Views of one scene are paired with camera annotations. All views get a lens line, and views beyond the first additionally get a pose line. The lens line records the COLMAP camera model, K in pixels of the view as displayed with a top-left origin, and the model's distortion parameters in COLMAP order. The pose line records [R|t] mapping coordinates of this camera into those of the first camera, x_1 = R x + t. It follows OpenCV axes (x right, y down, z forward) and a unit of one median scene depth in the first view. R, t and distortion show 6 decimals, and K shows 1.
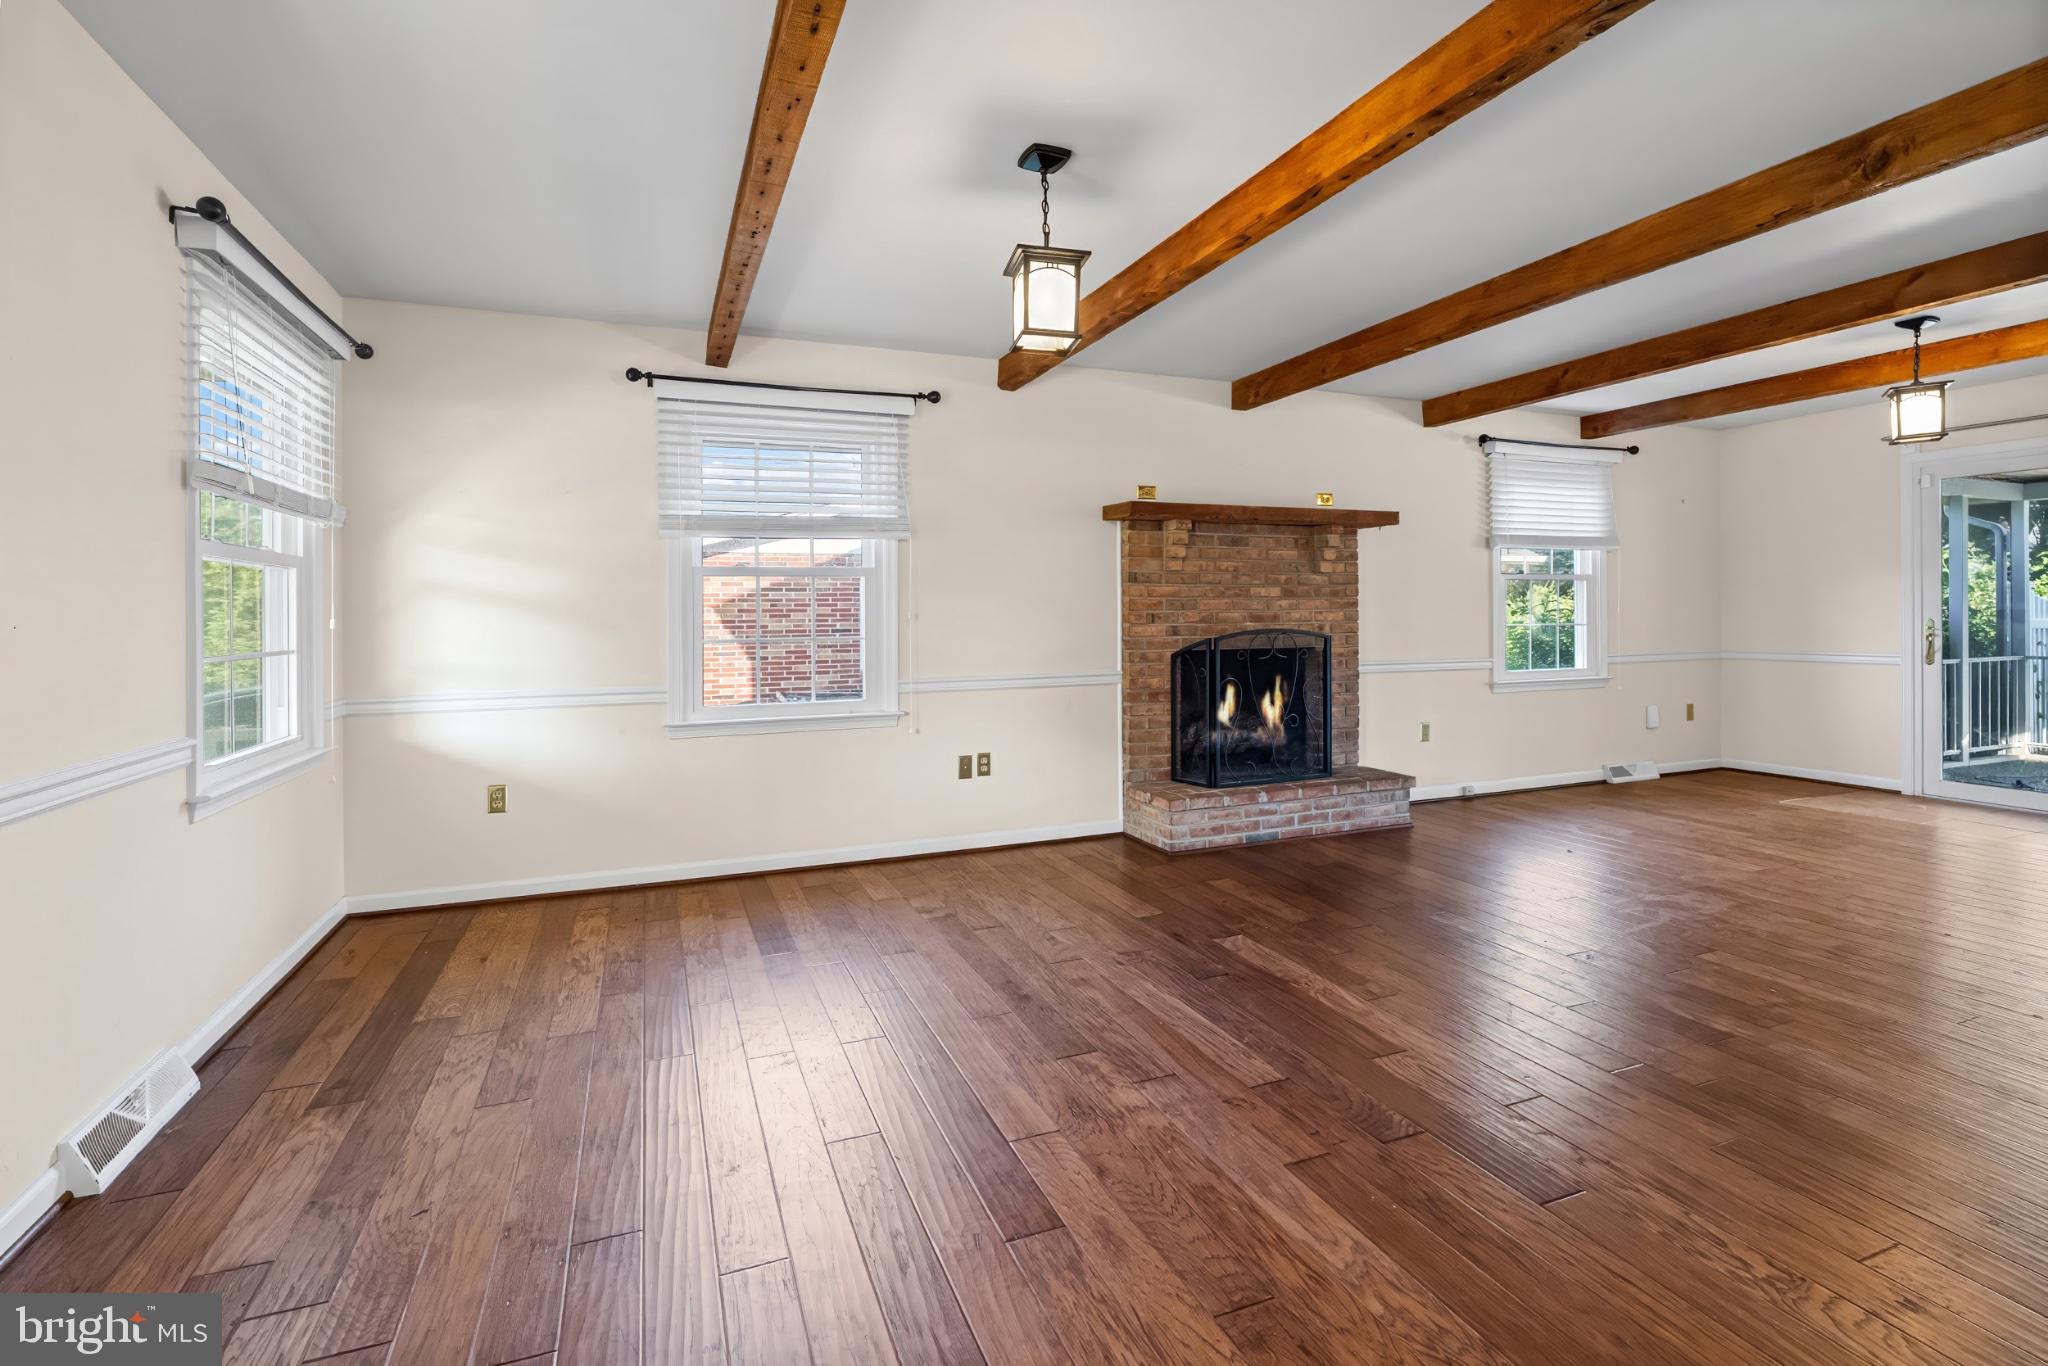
lens RADIAL K [[935.7, 0, 1012.1], [0, 935.7, 615.2], [0, 0, 1]] dist [-0.000049, -0.000136]
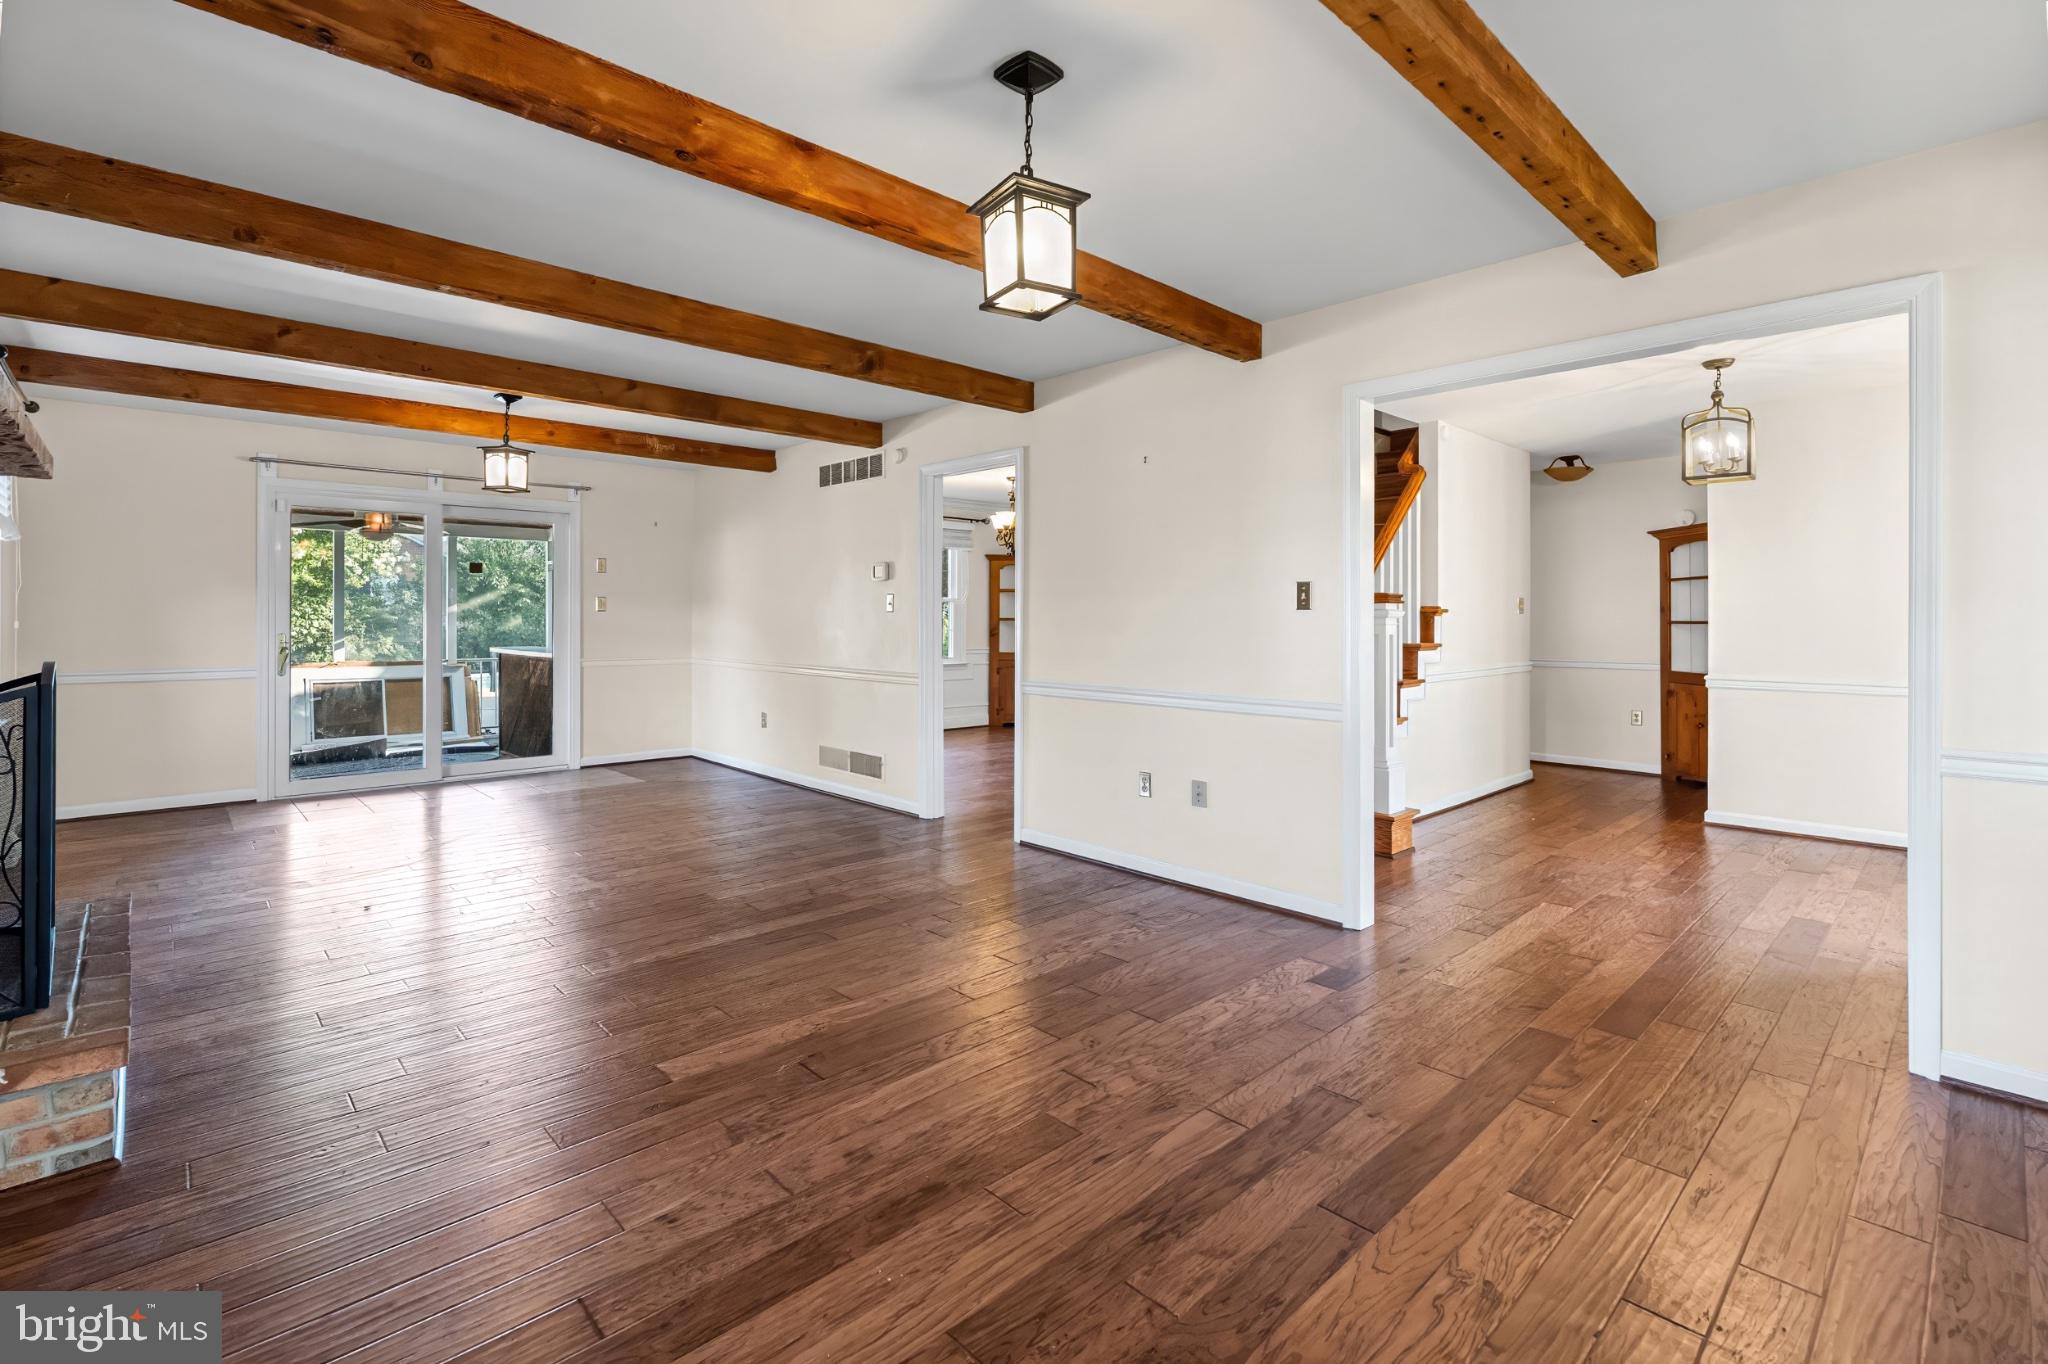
lens RADIAL K [[935.7, 0, 1012.1], [0, 935.7, 614.2], [0, 0, 1]] dist [-0.000049, -0.000136]
pose [[-0.370345, 0.012719, 0.928807, -0.380018], [0.002330, 0.999916, -0.012764, -0.002780], [-0.928892, -0.002563, -0.370343, 0.699388]]
